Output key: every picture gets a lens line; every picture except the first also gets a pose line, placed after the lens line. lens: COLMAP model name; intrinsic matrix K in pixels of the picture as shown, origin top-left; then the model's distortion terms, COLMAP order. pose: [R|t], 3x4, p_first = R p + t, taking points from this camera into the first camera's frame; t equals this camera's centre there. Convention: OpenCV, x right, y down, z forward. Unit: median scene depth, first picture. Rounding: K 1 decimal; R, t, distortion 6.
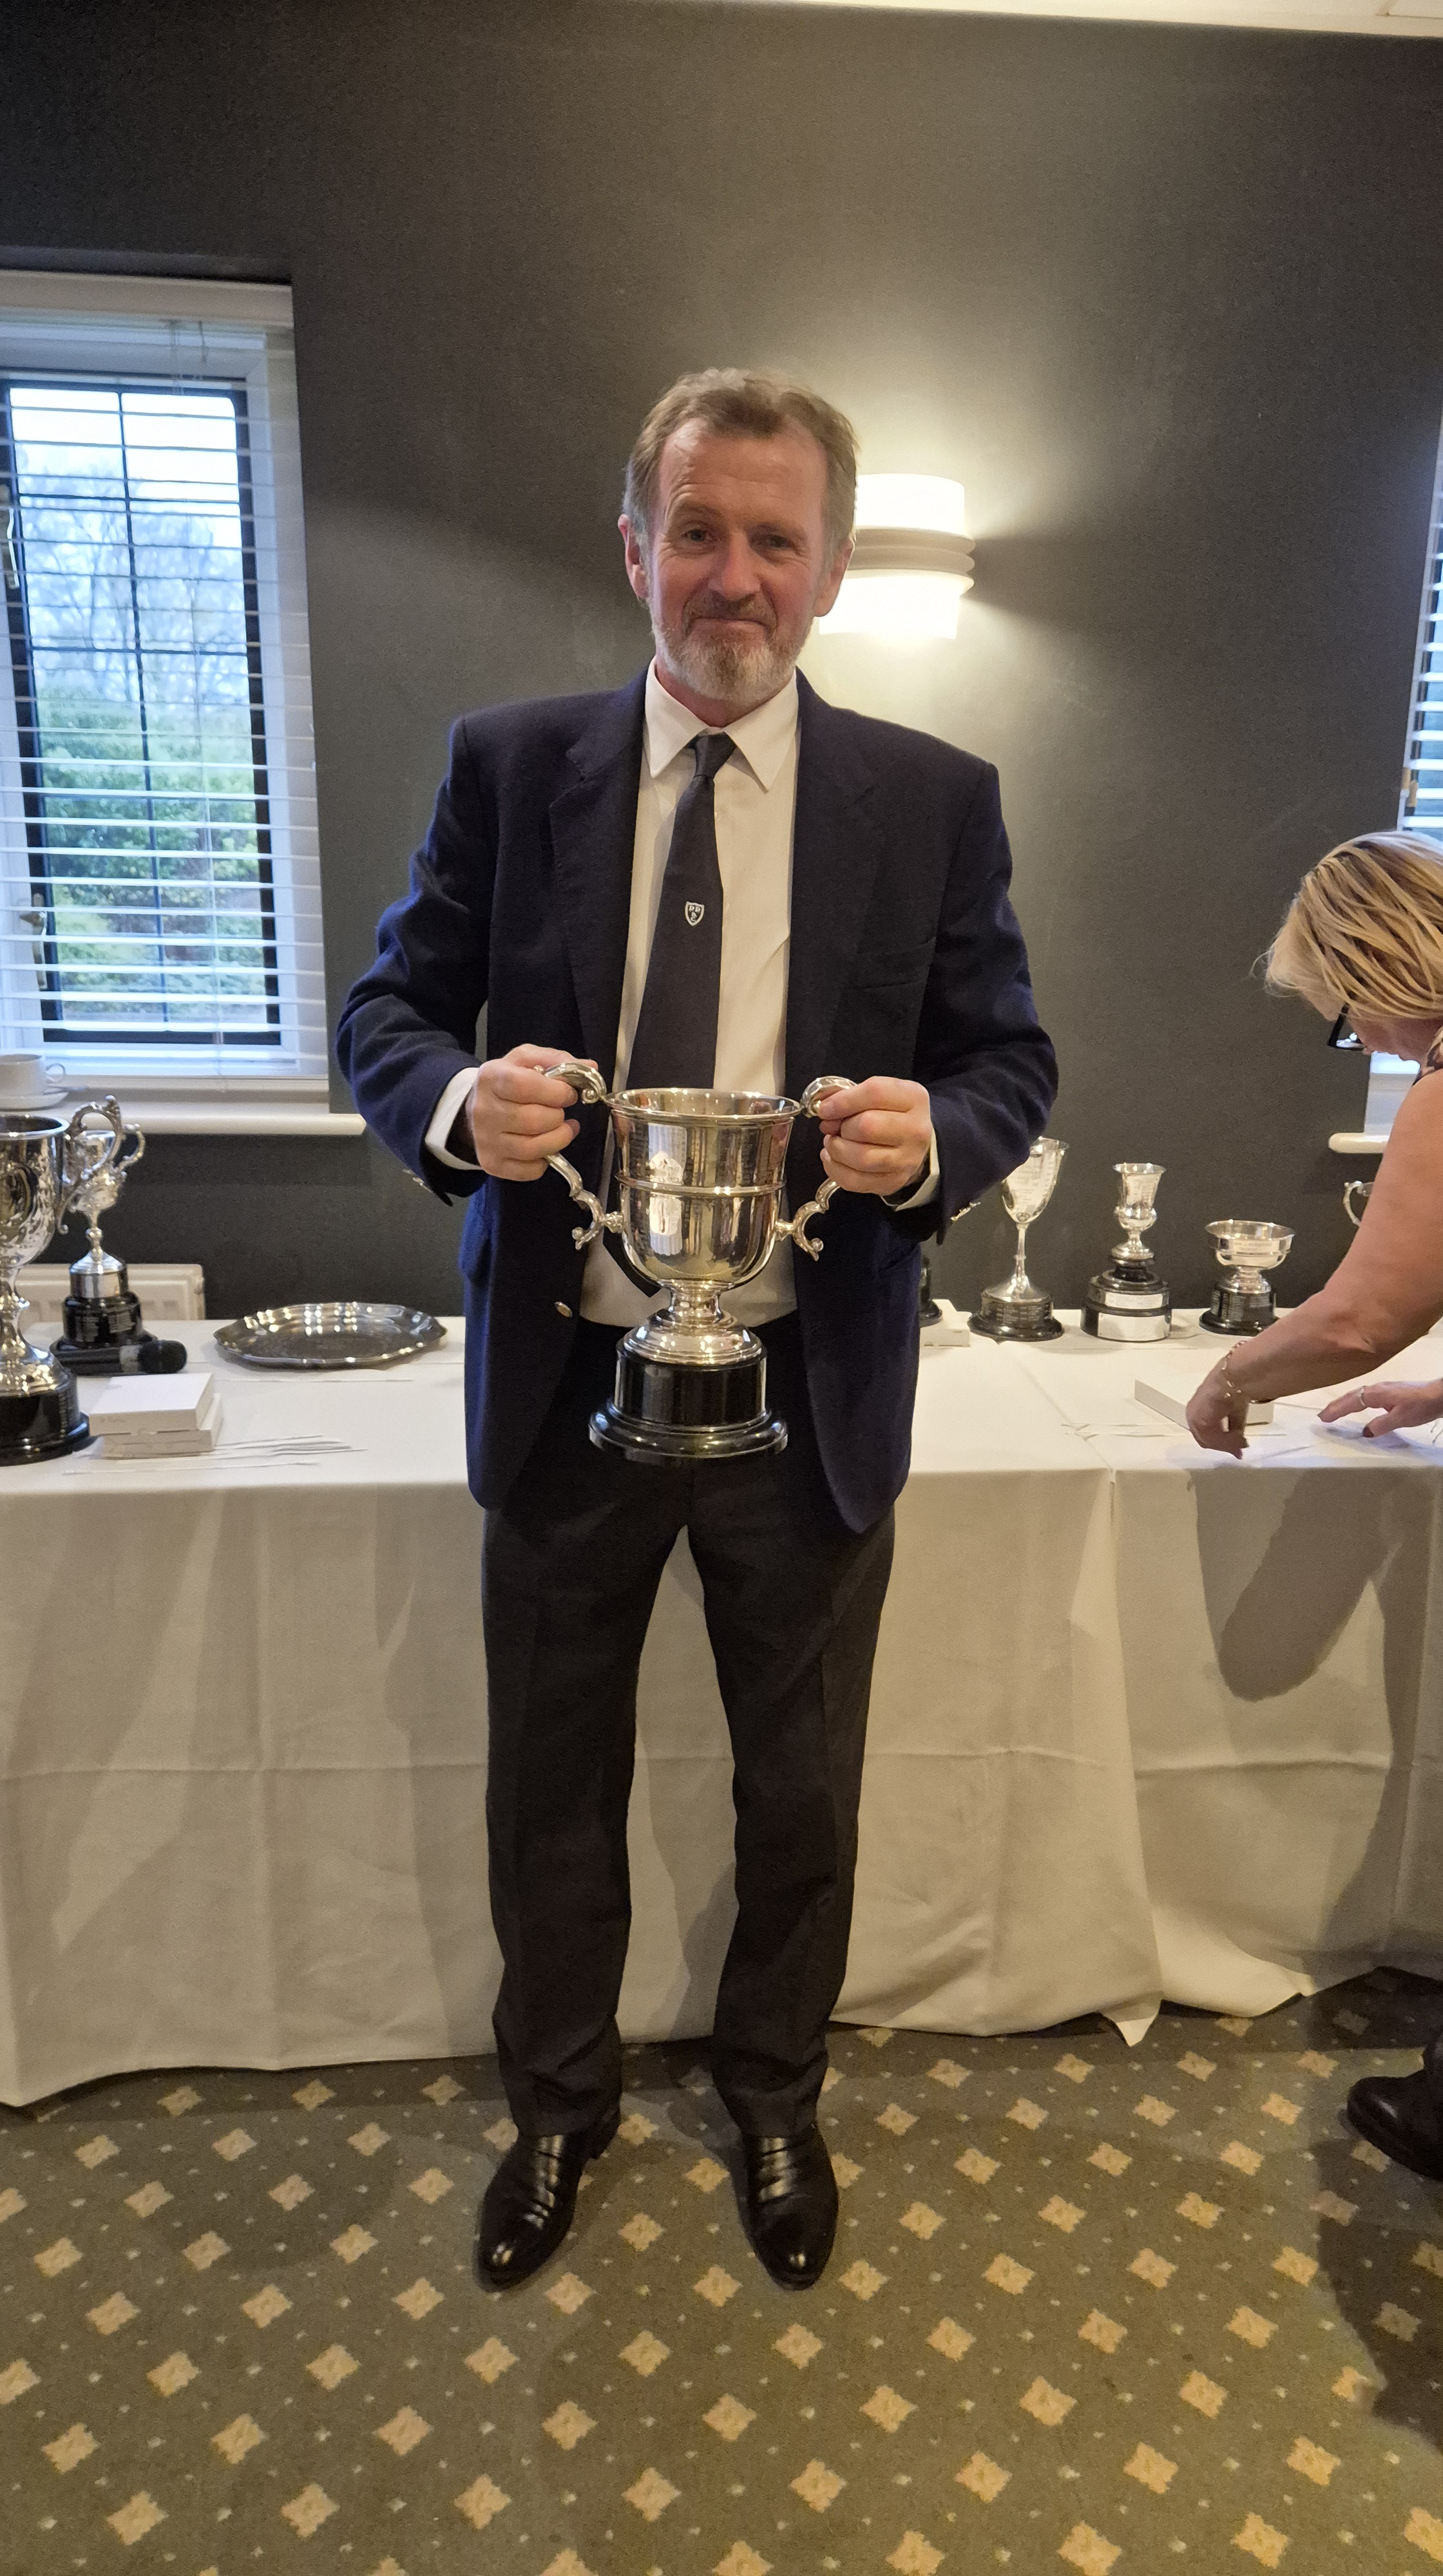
lens RADIAL K [[1682.4, 0, 704.0], [0, 1682.4, 1276.1], [0, 0, 1]] dist [0.042865, -0.047874]
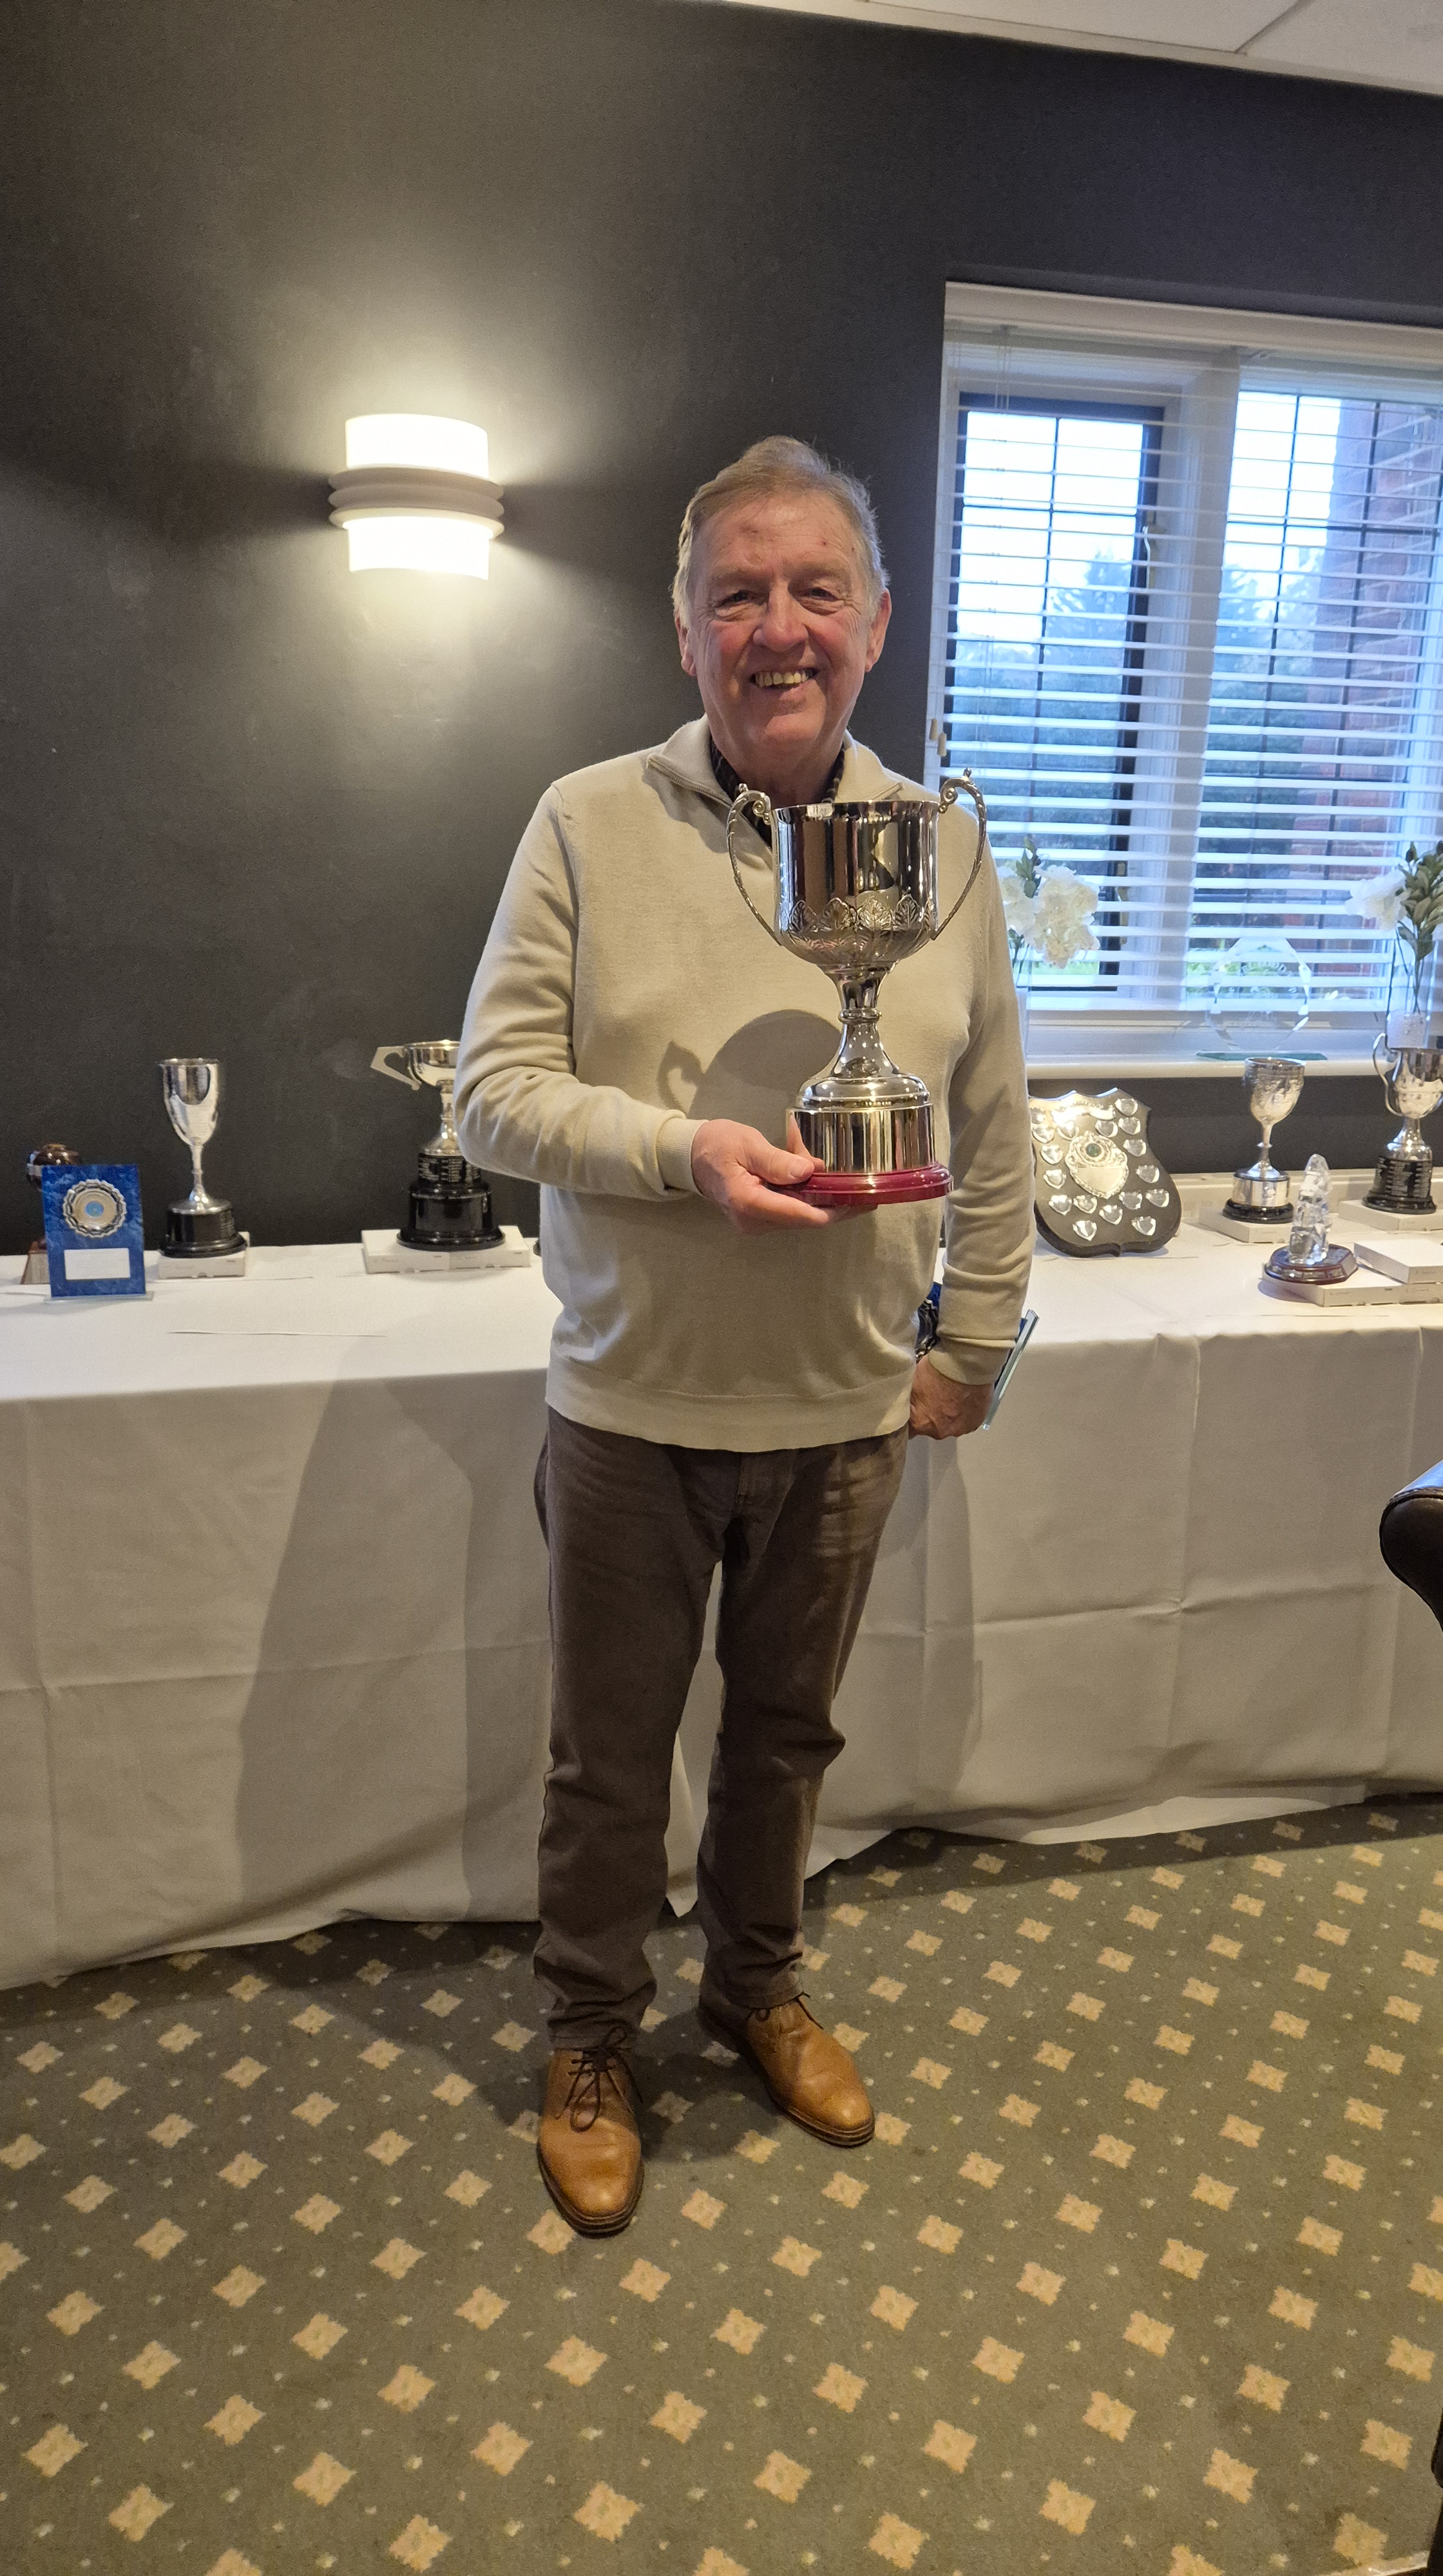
lens RADIAL K [[1682.4, 0, 697.1], [0, 1682.4, 1274.7], [0, 0, 1]] dist [0.042865, -0.047874]
pose [[0.987261, -0.033212, 0.155605, 0.116651], [0.033294, 0.999443, 0.002079, 0.056295], [-0.155588, 0.003129, 0.987817, -0.041916]]
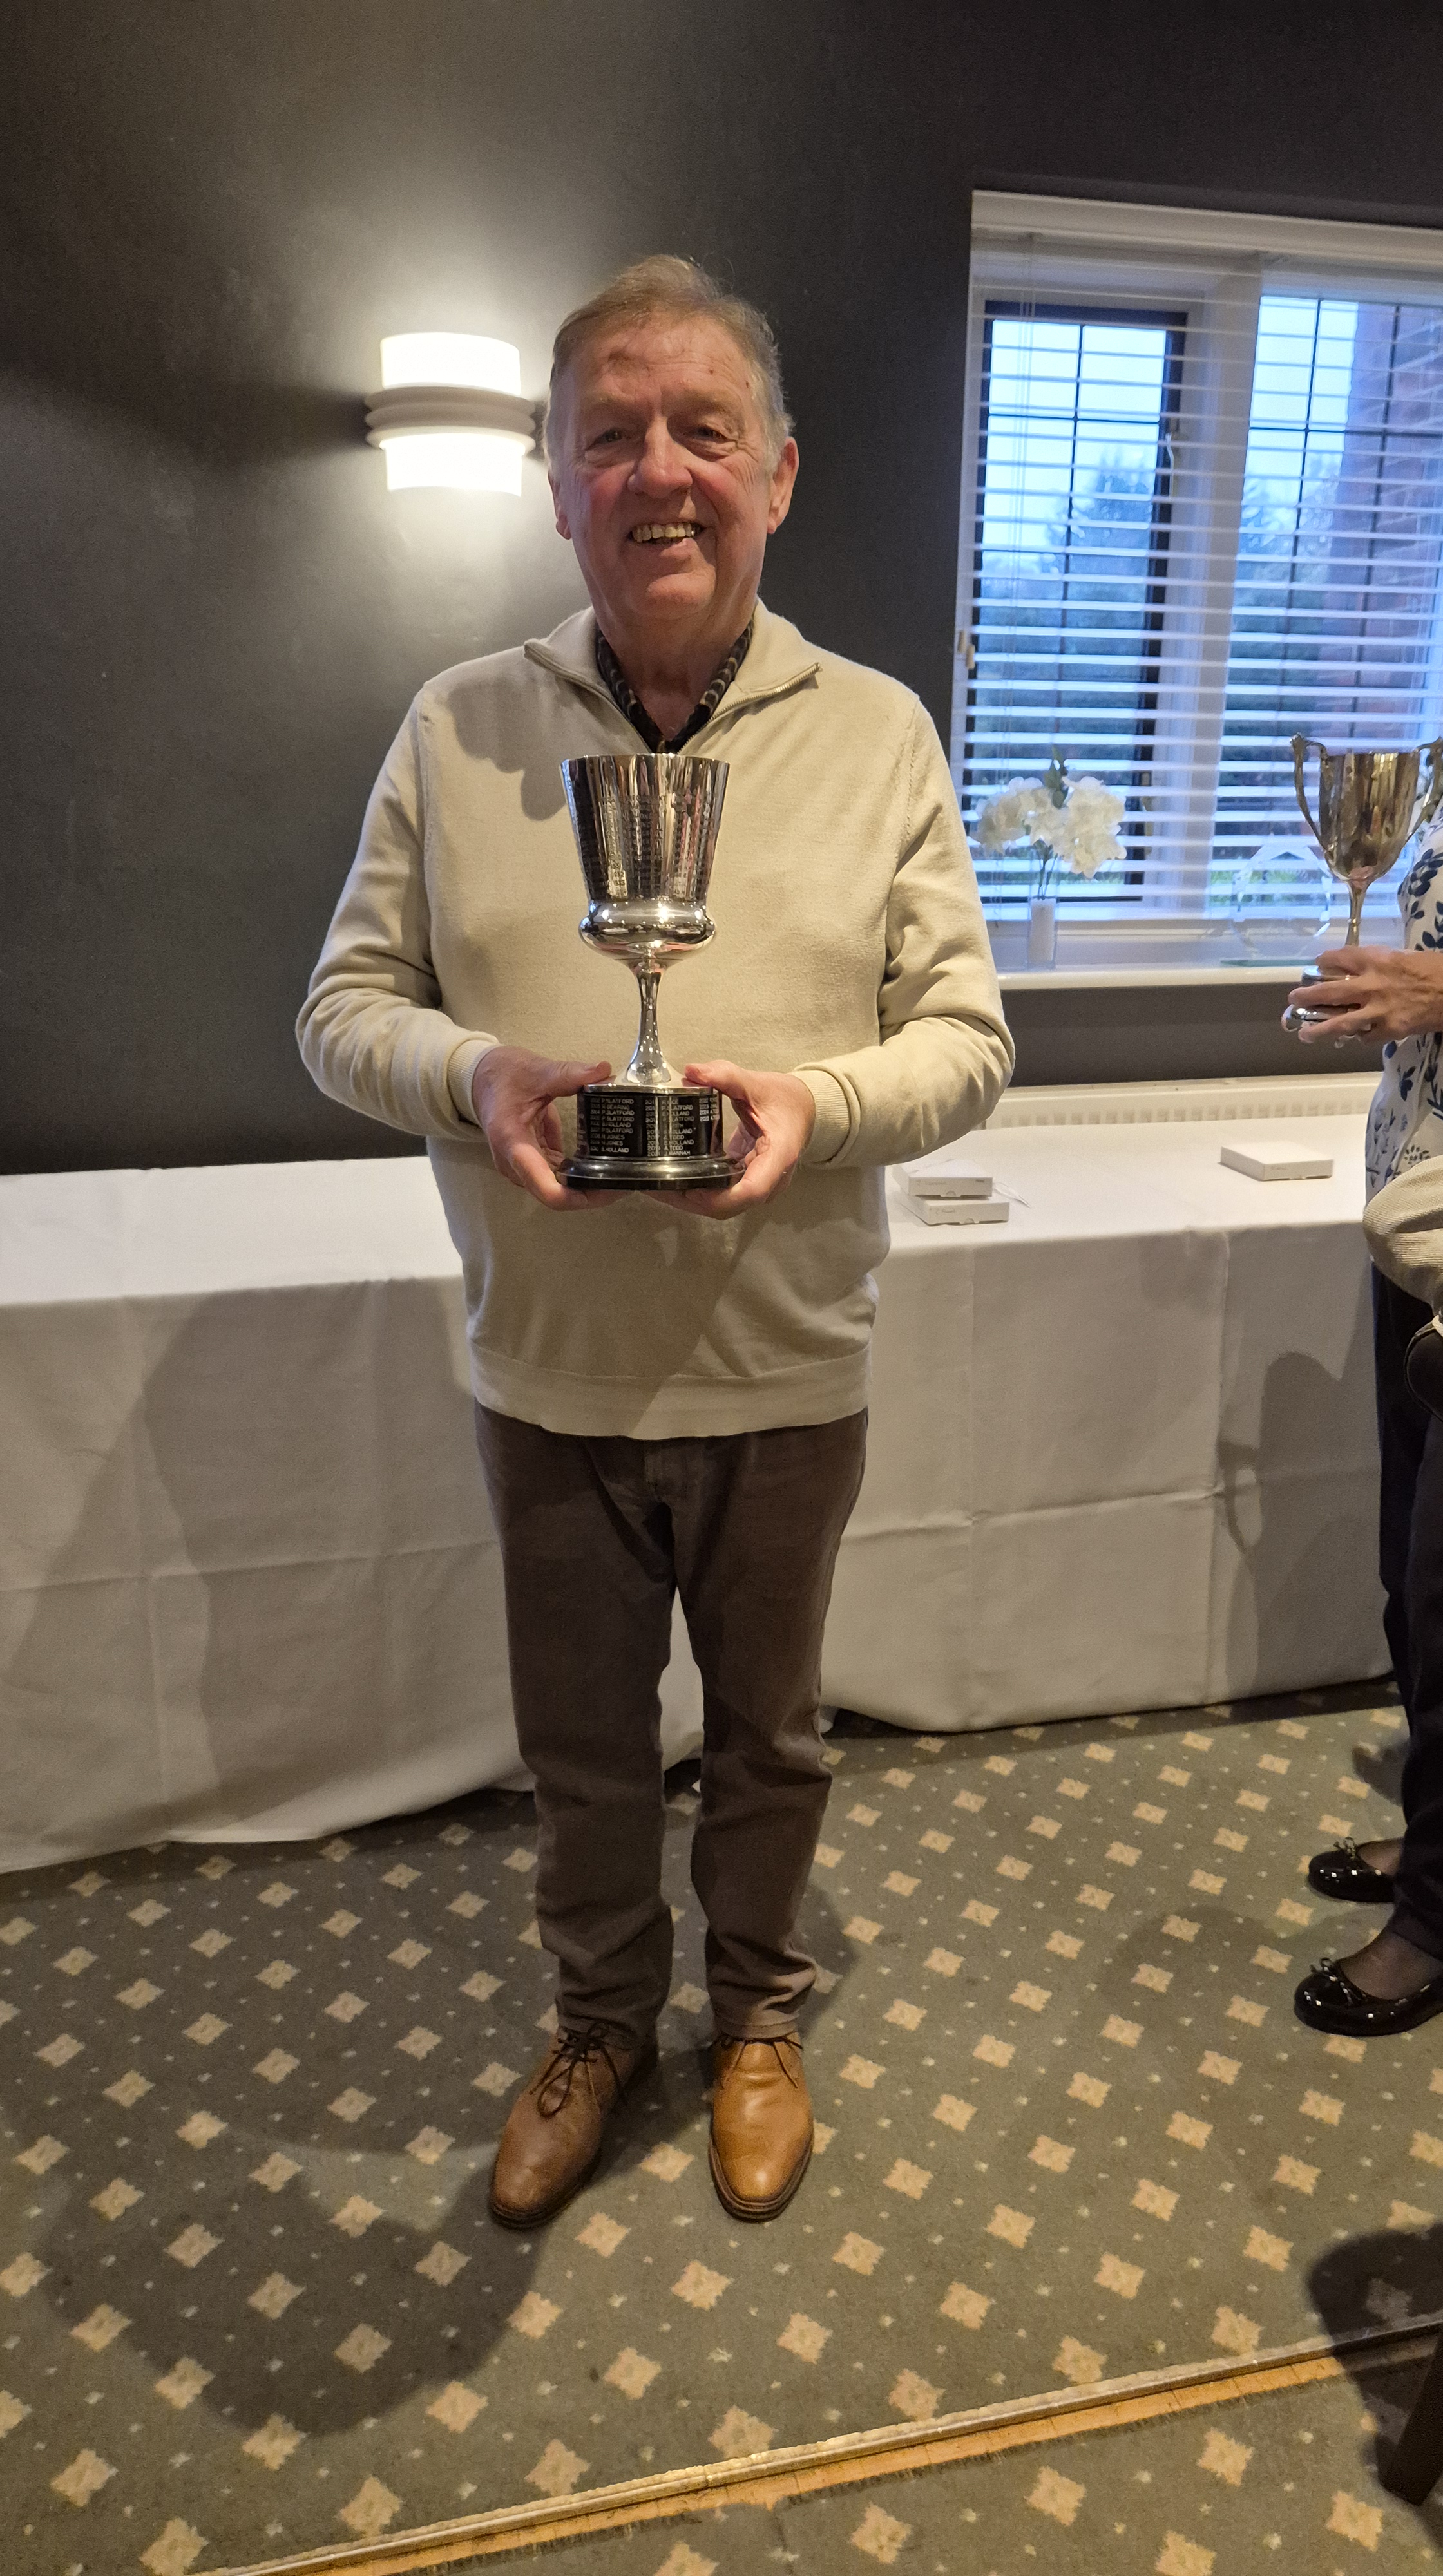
lens RADIAL K [[1682.4, 0, 711.6], [0, 1682.4, 1296.0], [0, 0, 1]] dist [0.042865, -0.047874]
pose [[0.986132, -0.058215, 0.155417, 0.083010], [0.050893, 0.997417, 0.050687, 0.079992], [-0.157966, -0.042075, 0.986548, -0.084479]]
